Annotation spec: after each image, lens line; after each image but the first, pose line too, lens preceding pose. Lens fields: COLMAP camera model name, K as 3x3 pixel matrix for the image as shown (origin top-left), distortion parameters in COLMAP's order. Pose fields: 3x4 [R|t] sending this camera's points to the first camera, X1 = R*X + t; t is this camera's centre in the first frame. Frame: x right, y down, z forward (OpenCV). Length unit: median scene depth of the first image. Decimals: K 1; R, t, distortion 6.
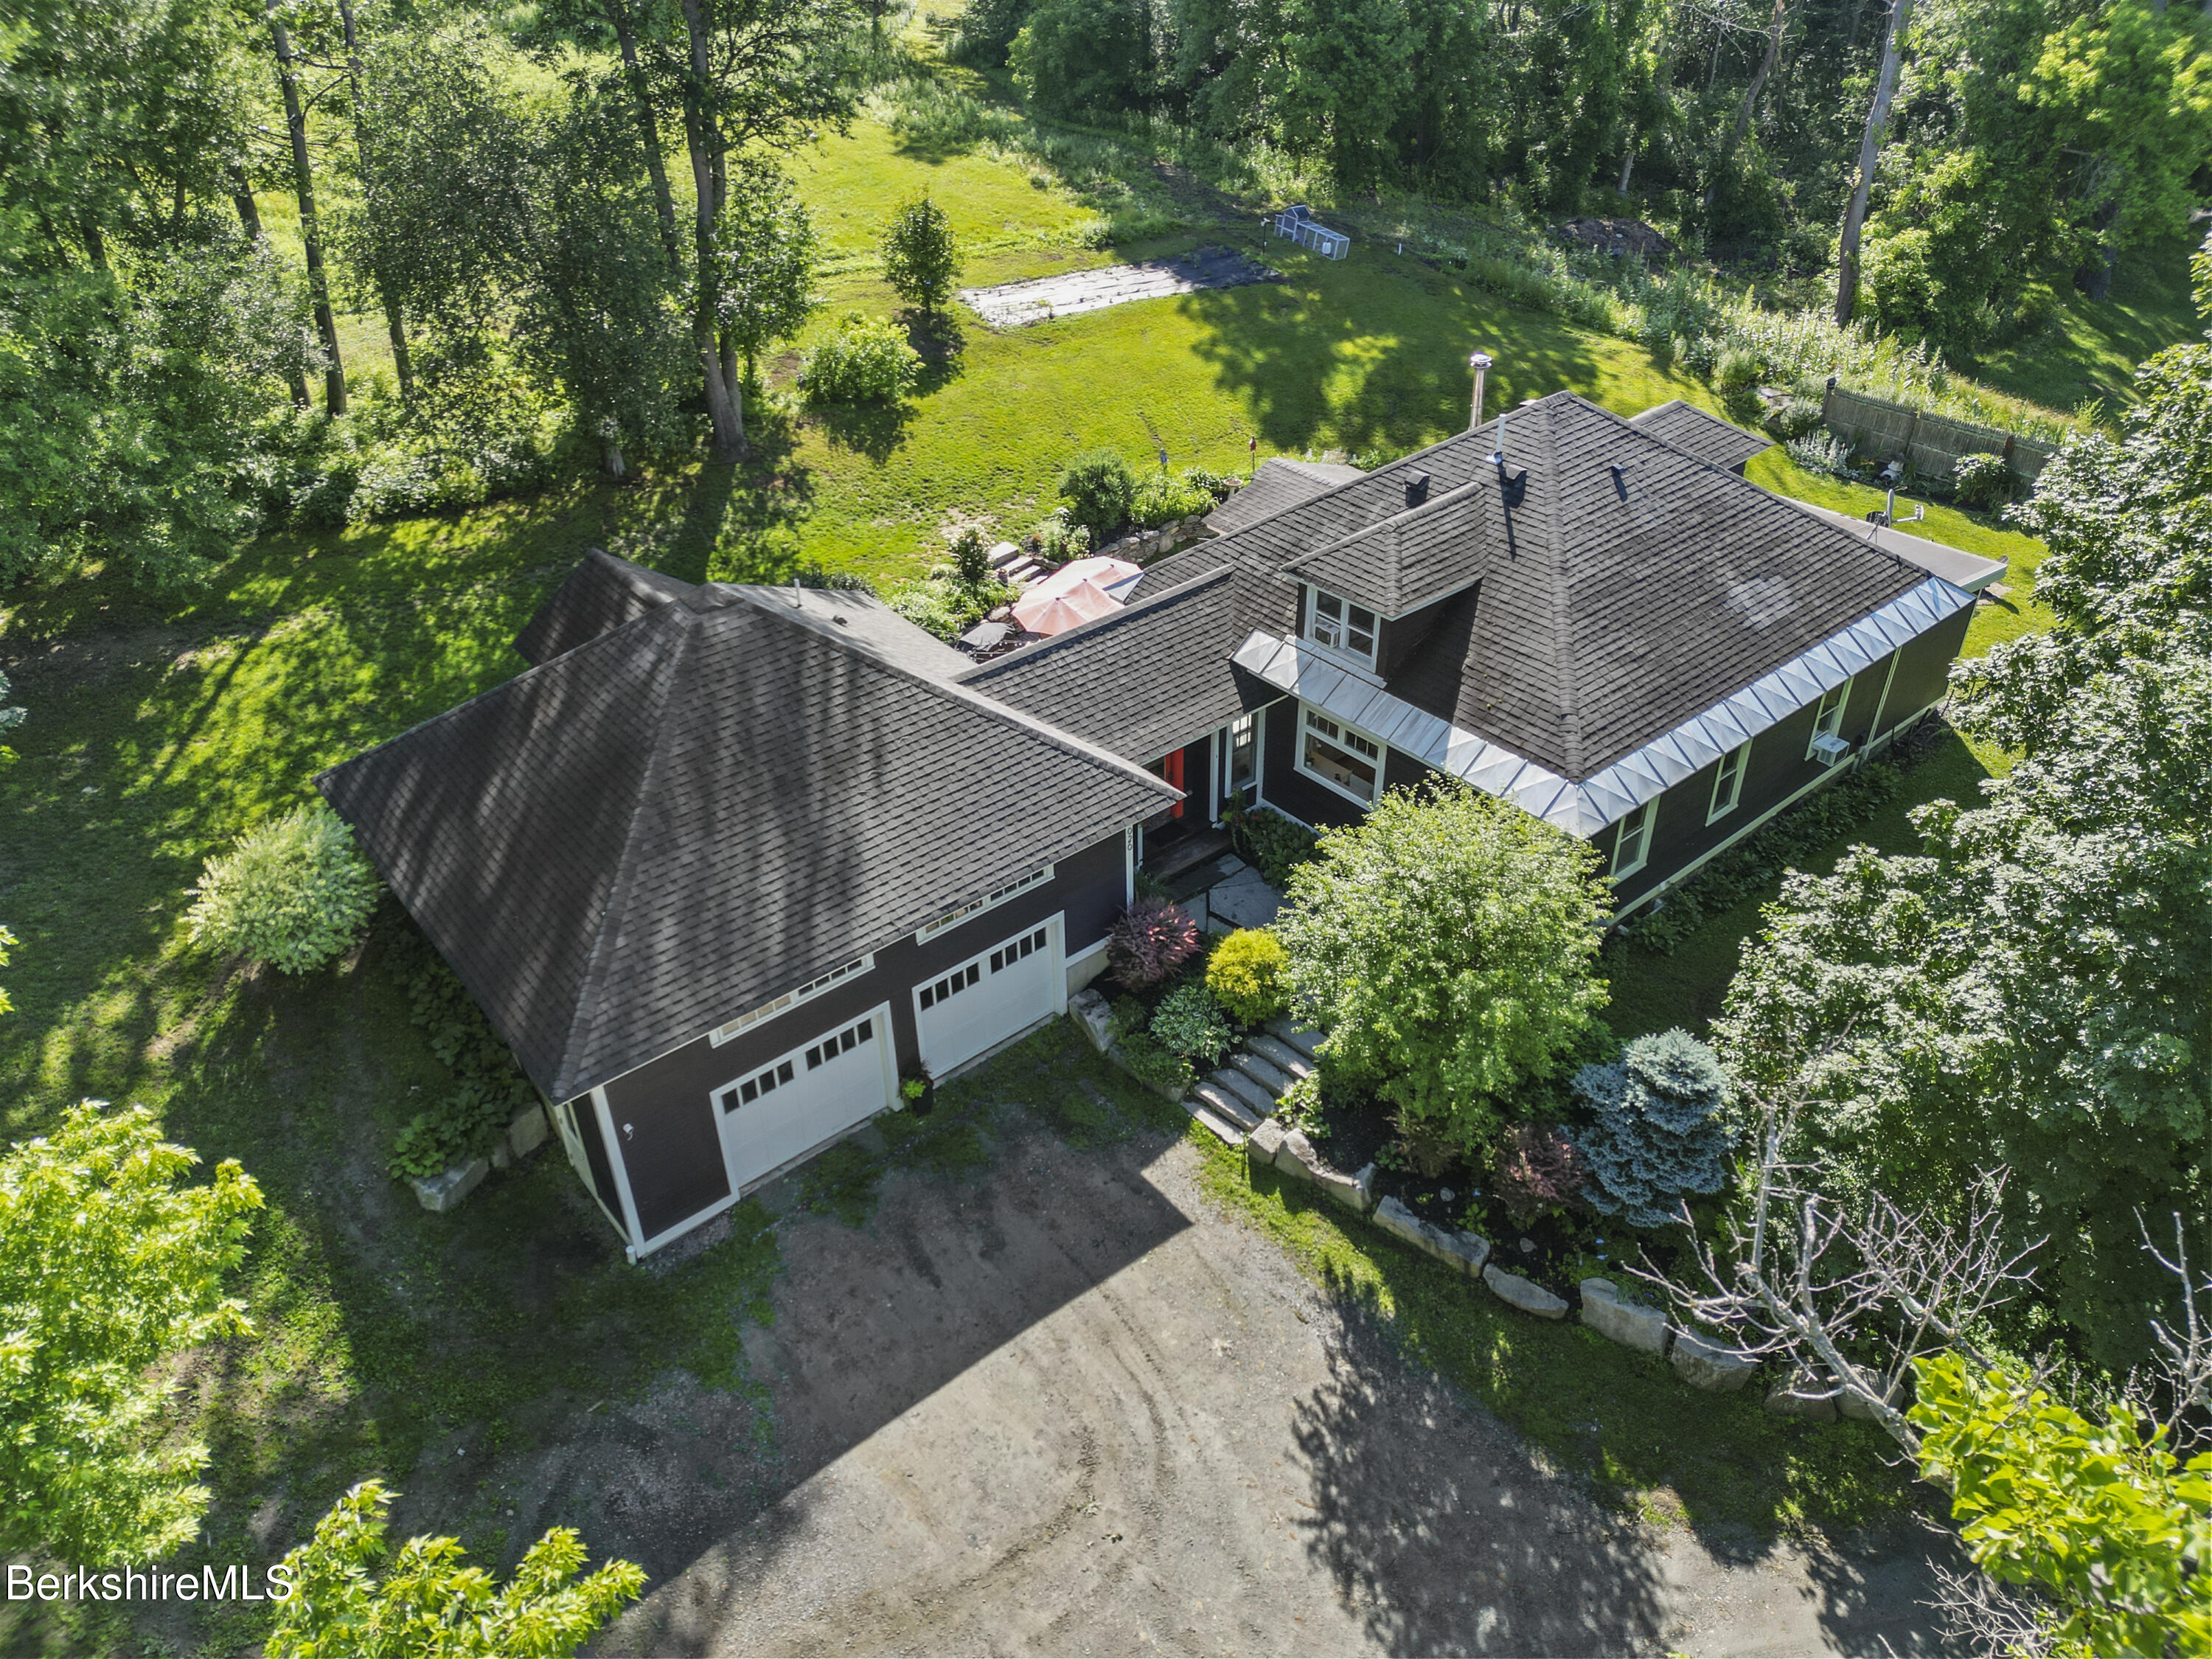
lens RADIAL K [[1546.5, 0, 1111.4], [0, 1546.5, 785.7], [0, 0, 1]] dist [0.115241, -0.106089]
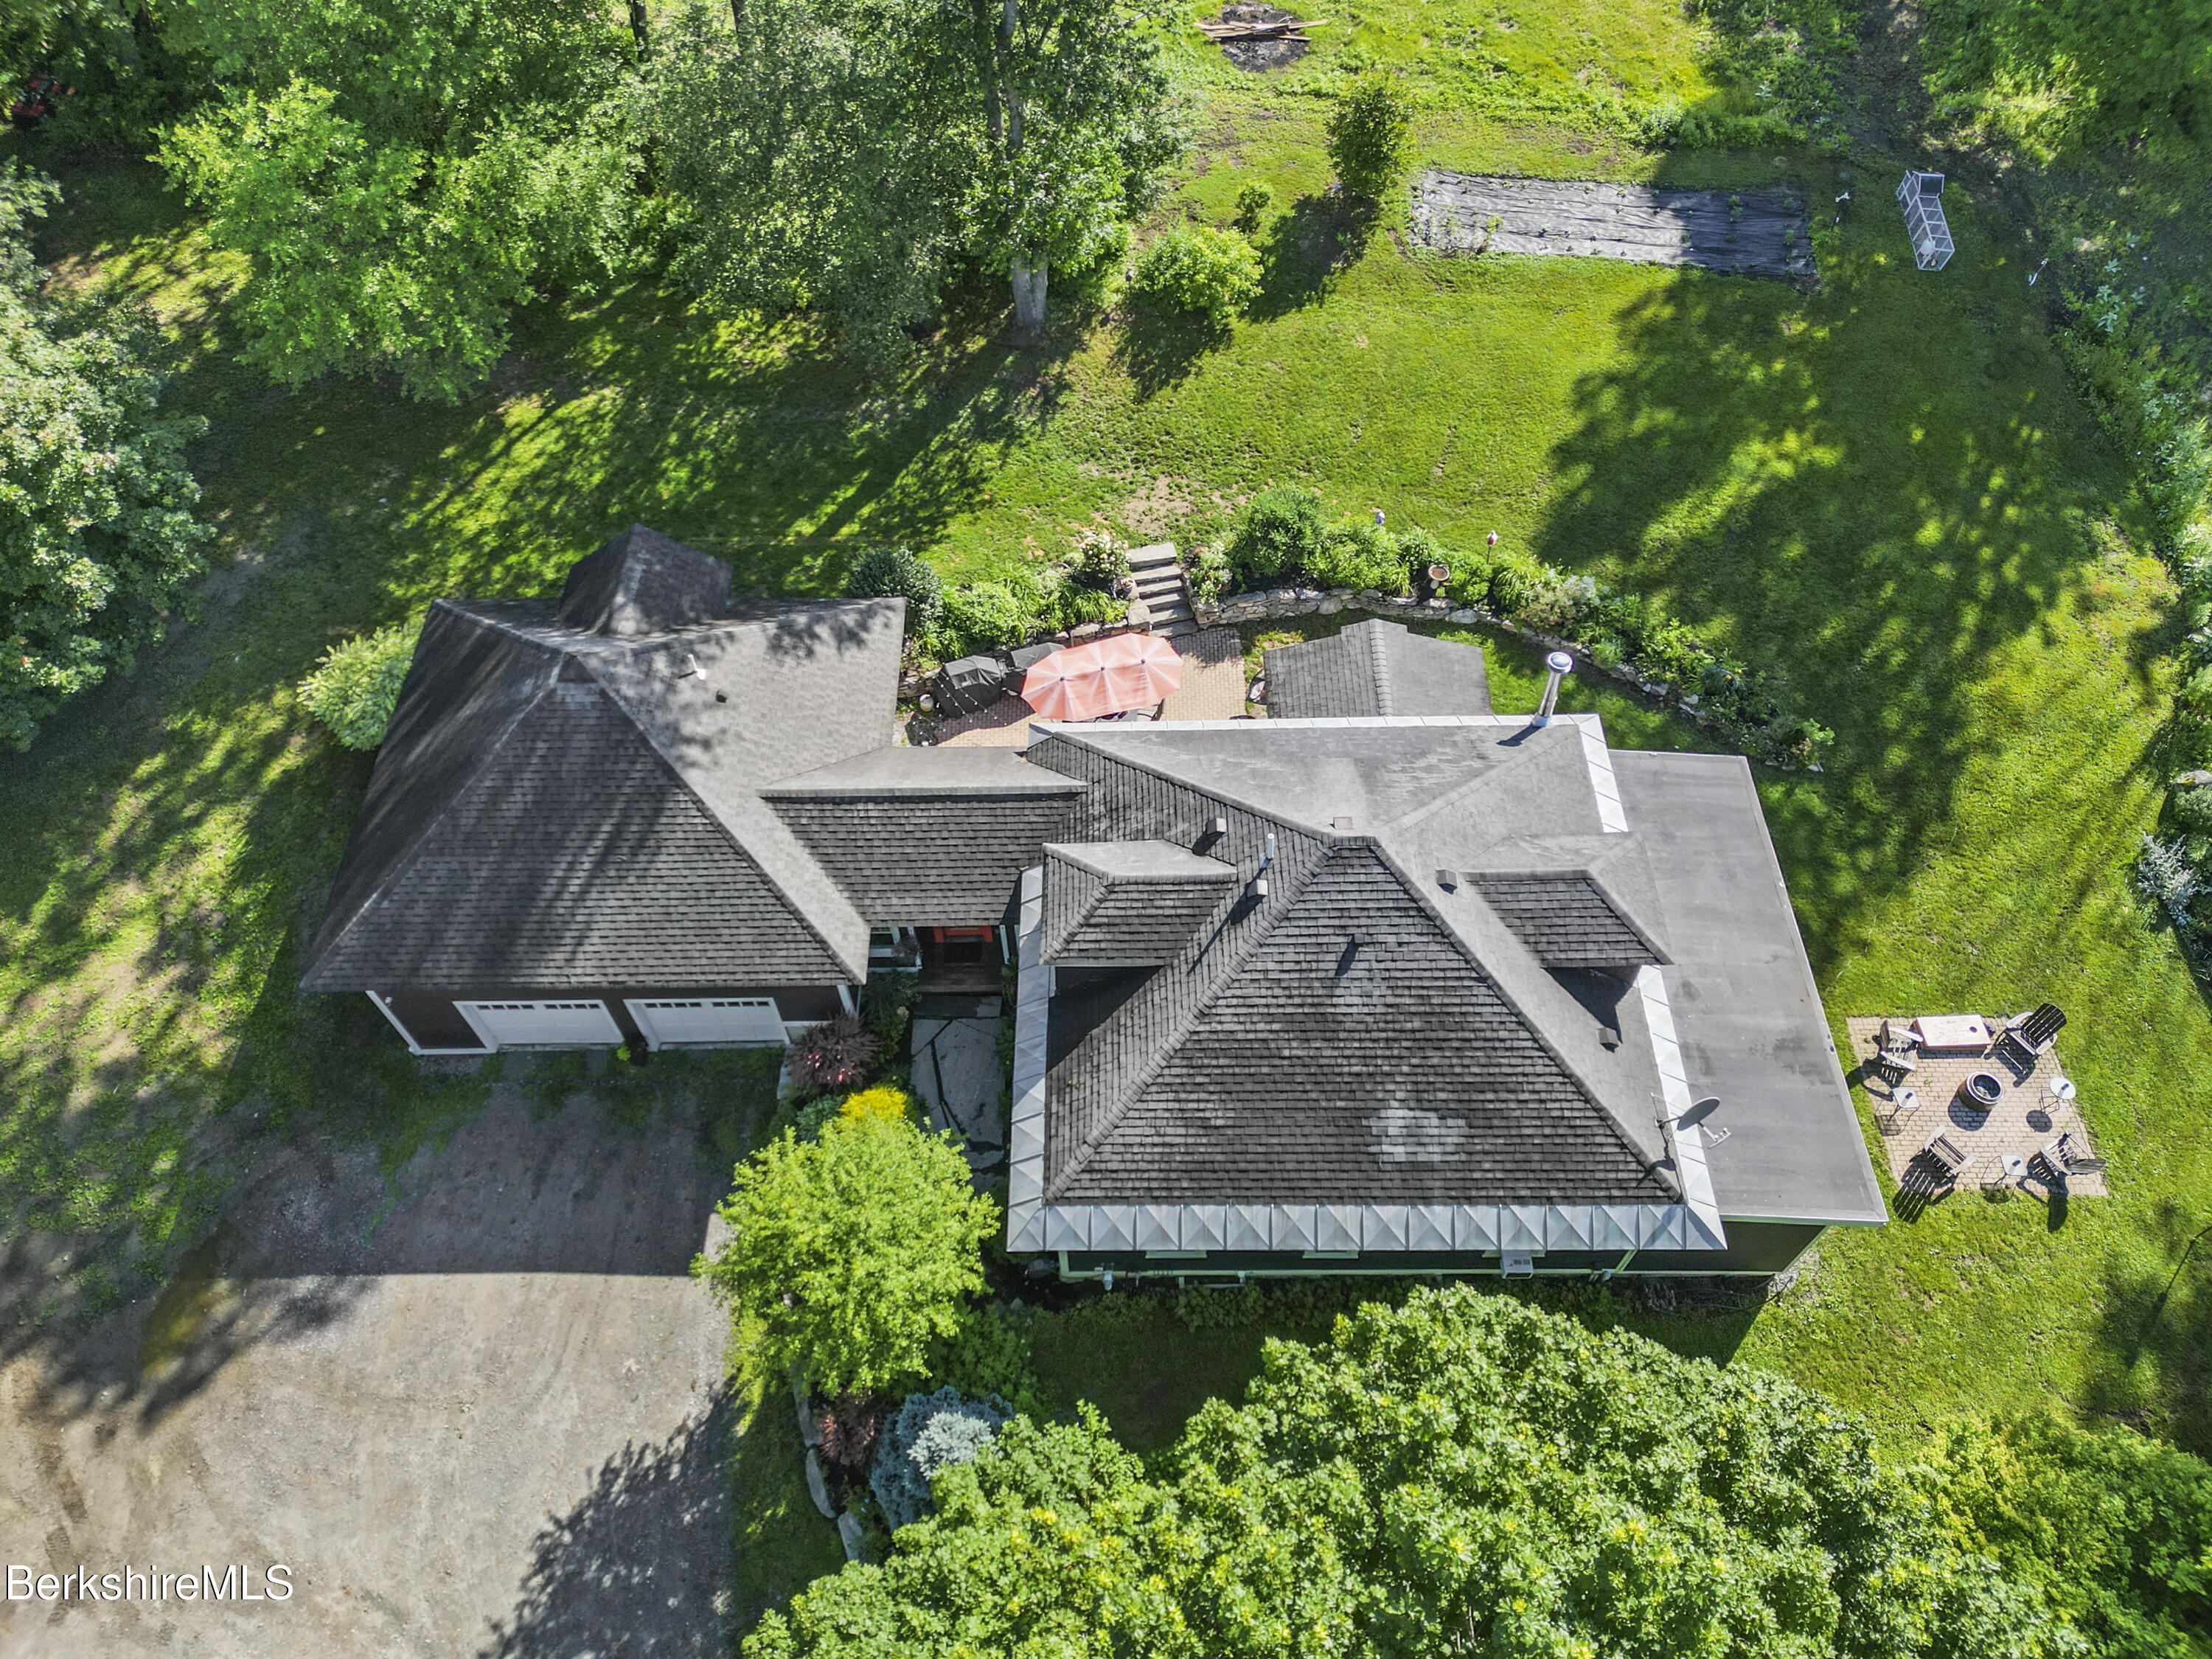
lens RADIAL K [[1566.8, 0, 1106.0], [0, 1566.8, 829.5], [0, 0, 1]] dist [0.124308, -0.108433]
pose [[0.773037, 0.520498, -0.362624, 0.552780], [-0.352843, 0.827850, 0.436081, -0.664331], [0.527177, -0.209157, 0.823612, 0.155875]]
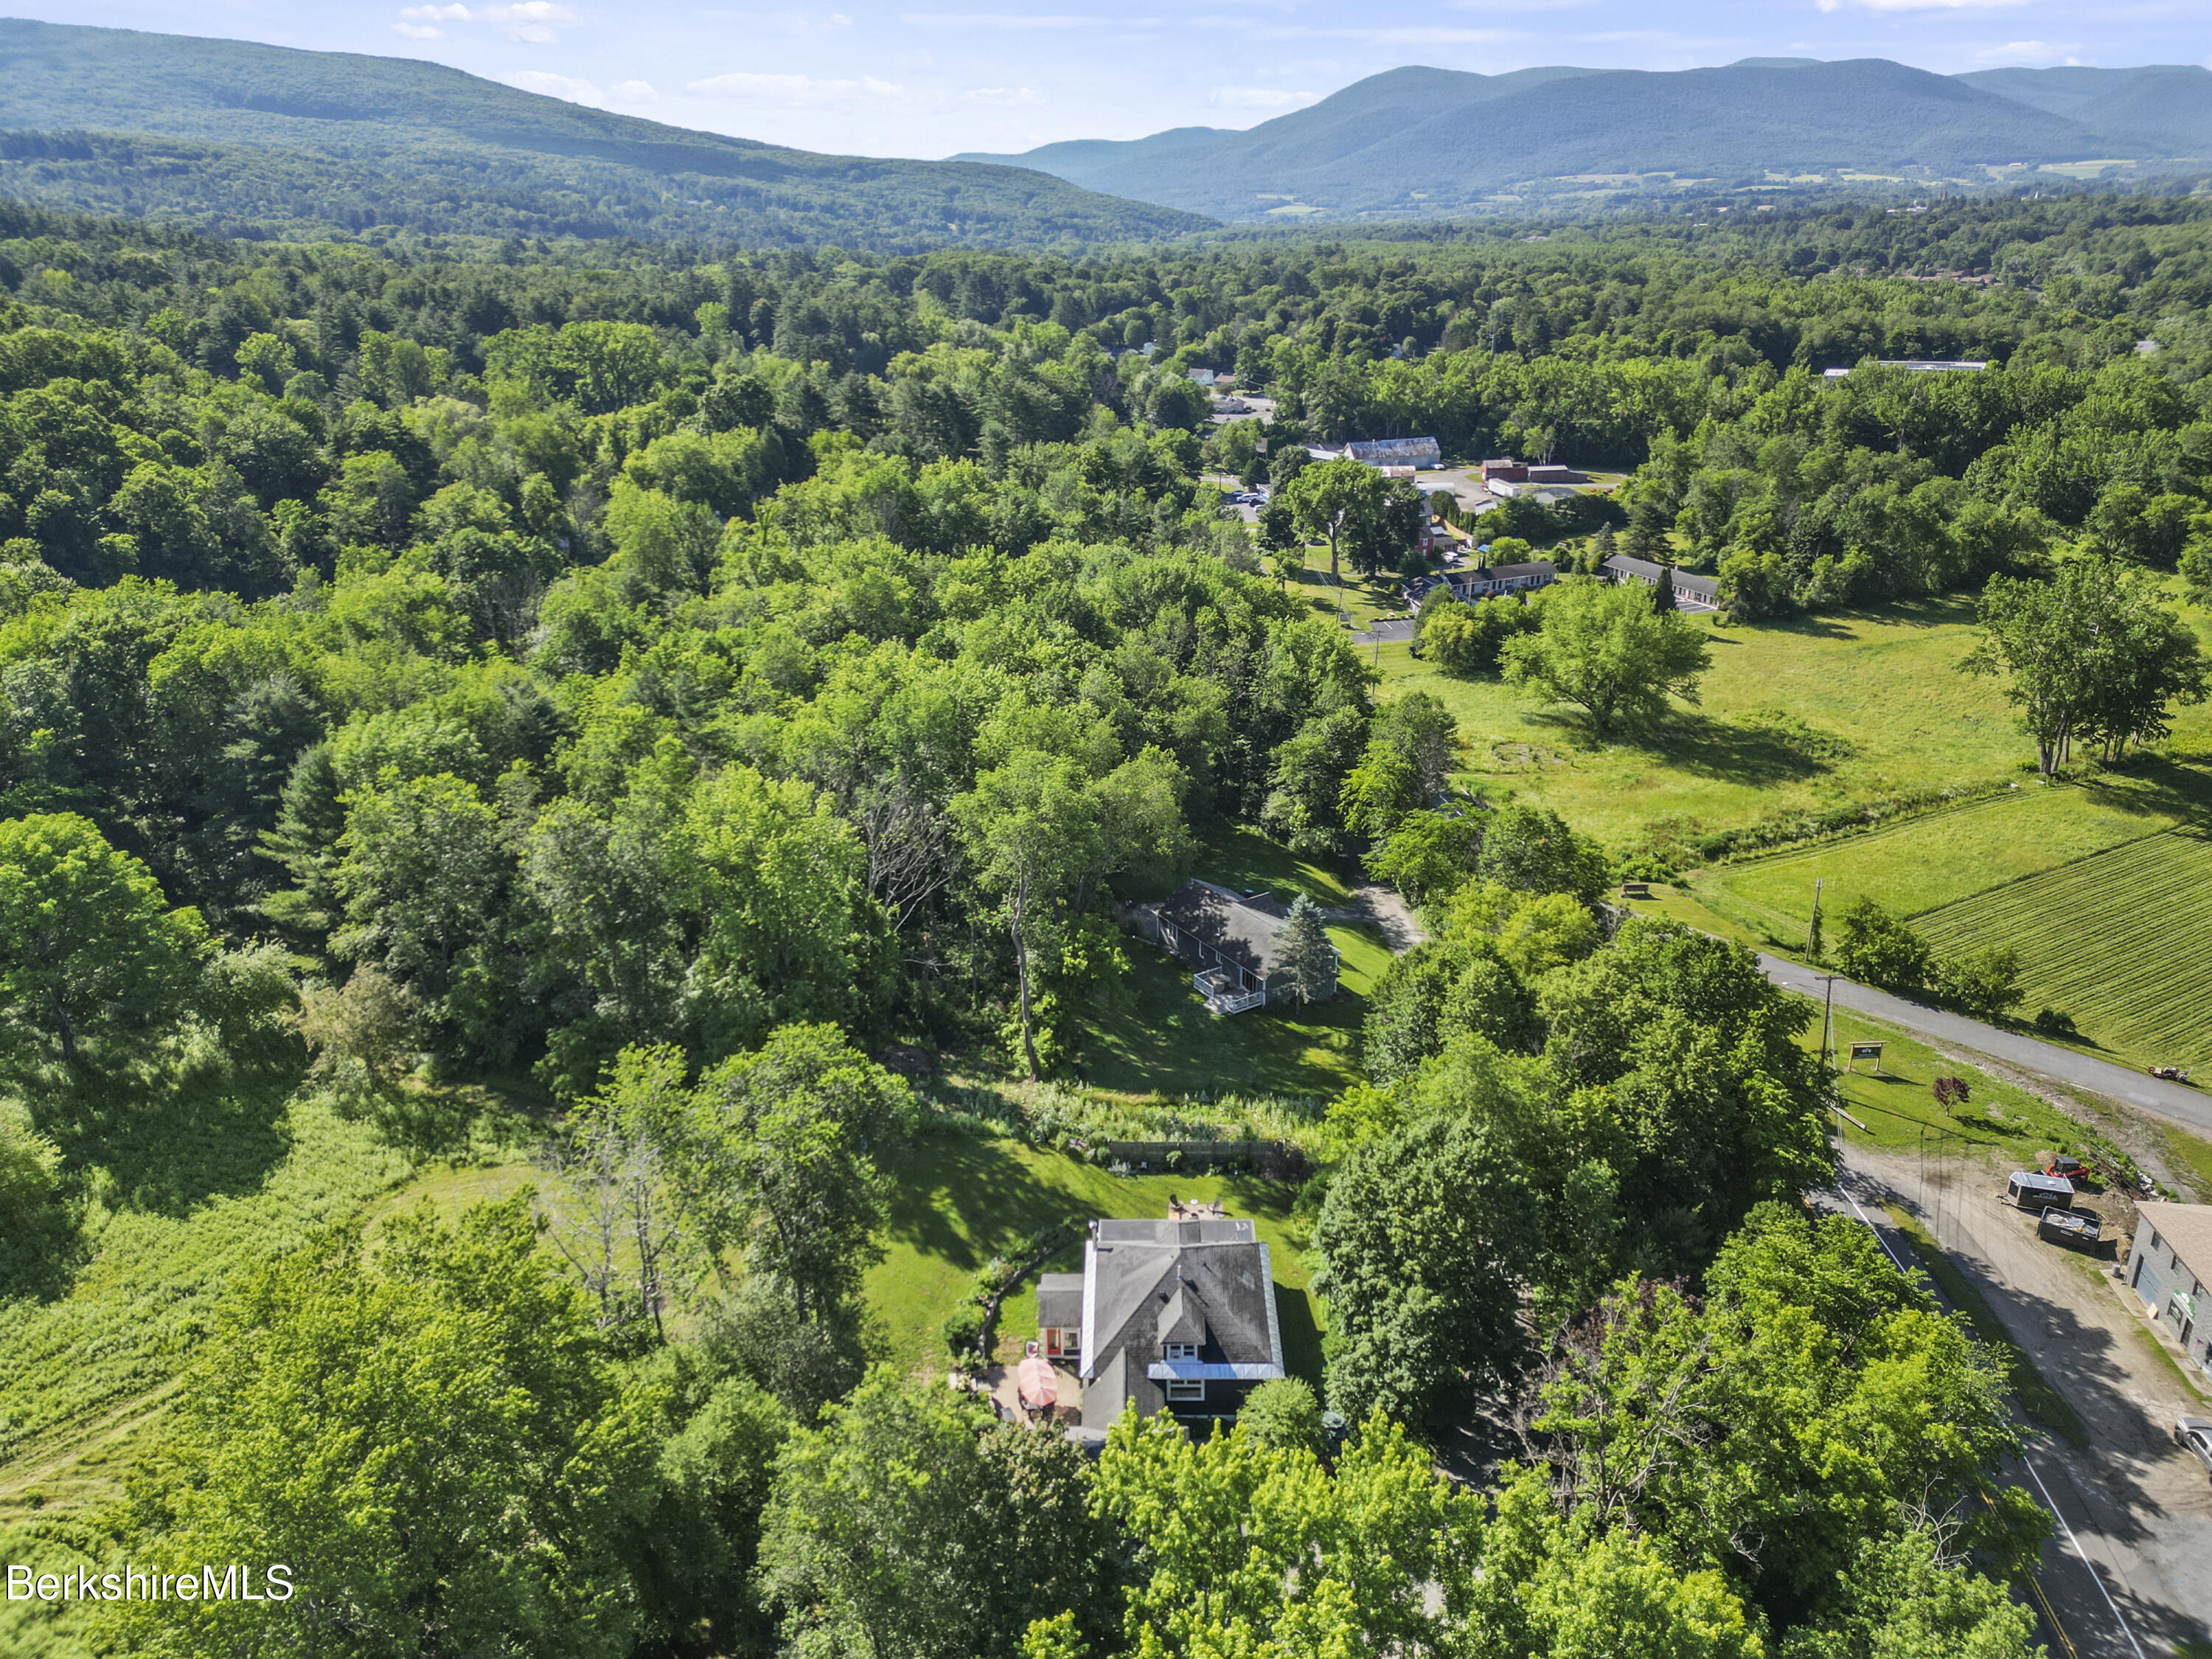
lens RADIAL K [[1566.8, 0, 1106.0], [0, 1566.8, 829.5], [0, 0, 1]] dist [0.124308, -0.108433]
pose [[0.654859, -0.290322, 0.697763, -2.030607], [0.424353, 0.905239, -0.021612, -1.130075], [-0.625368, 0.310250, 0.716003, -1.677292]]
